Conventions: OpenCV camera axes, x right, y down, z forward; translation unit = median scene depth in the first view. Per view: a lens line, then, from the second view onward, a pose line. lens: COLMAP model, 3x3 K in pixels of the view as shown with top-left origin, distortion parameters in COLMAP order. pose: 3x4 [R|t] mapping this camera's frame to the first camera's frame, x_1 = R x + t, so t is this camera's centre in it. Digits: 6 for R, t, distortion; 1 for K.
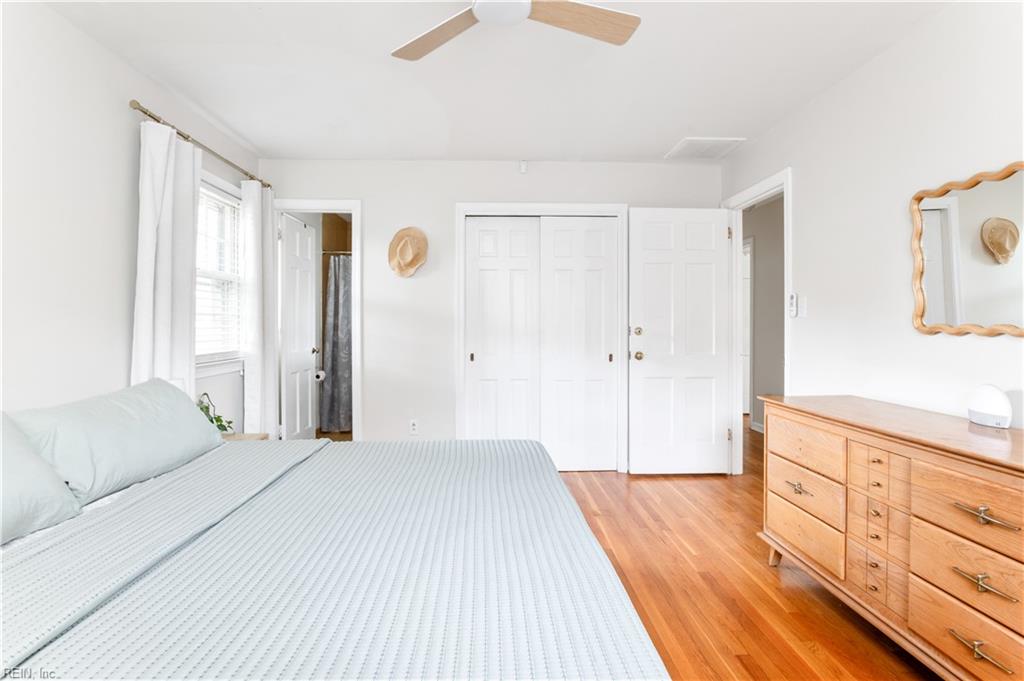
lens RADIAL K [[547.9, 0, 512.6], [0, 547.9, 335.4], [0, 0, 1]] dist [-0.020819, 0.000905]
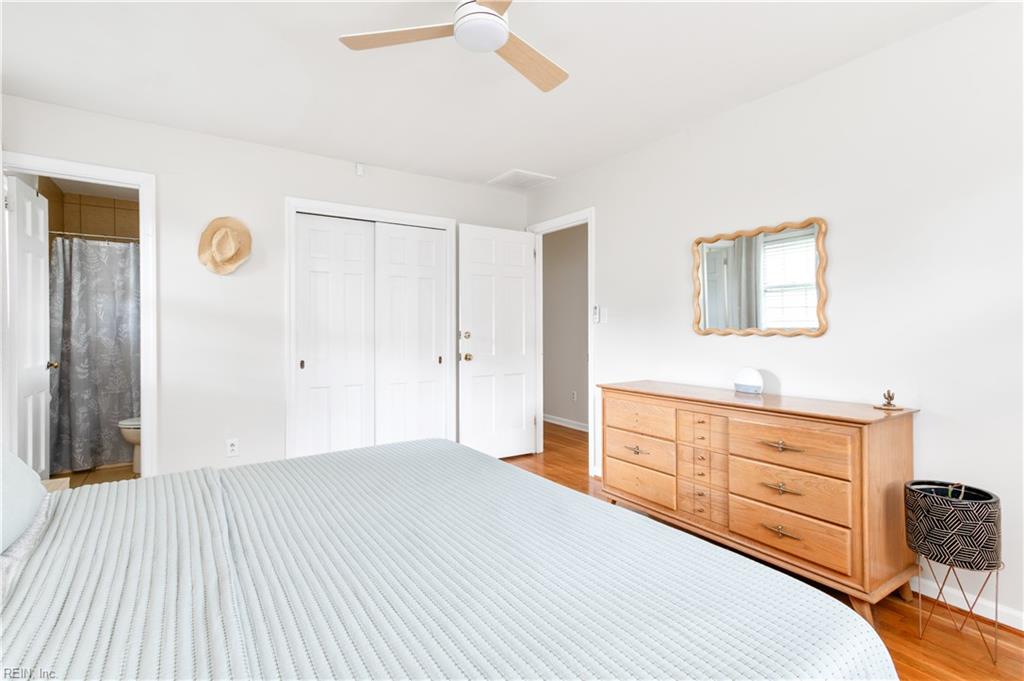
lens RADIAL K [[512.0, 0, 558.0], [0, 512.0, 340.1], [0, 0, 1]] dist [0.046748, 0.000486]
pose [[0.837414, -0.013814, 0.546395, -0.229457], [0.013372, 0.999899, 0.004785, -0.000316], [-0.546406, 0.003299, 0.837514, 0.027257]]
